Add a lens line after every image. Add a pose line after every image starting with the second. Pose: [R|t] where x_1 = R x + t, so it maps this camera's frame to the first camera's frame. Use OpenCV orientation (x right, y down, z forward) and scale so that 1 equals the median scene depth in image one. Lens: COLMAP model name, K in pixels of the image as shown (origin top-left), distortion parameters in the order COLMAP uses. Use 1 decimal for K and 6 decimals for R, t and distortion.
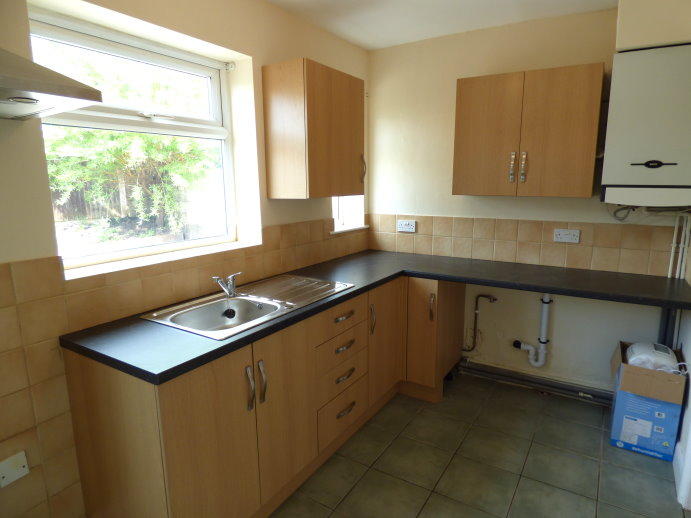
lens RADIAL K [[422.2, 0, 345.5], [0, 422.2, 259.0], [0, 0, 1]] dist [-0.006178, -0.003796]
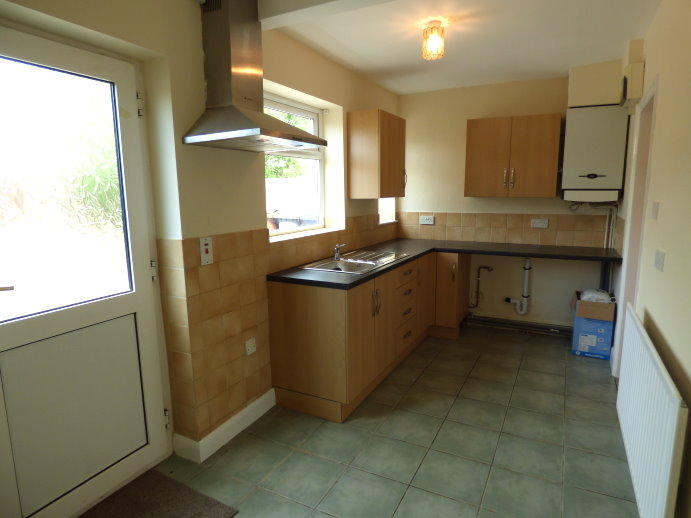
lens RADIAL K [[419.2, 0, 345.5], [0, 419.2, 259.0], [0, 0, 1]] dist [0.001268, 0.000630]
pose [[0.996940, -0.014270, 0.076858, -0.291386], [0.016038, 0.999620, -0.022440, 0.097028], [-0.076508, 0.023604, 0.996790, -0.448998]]
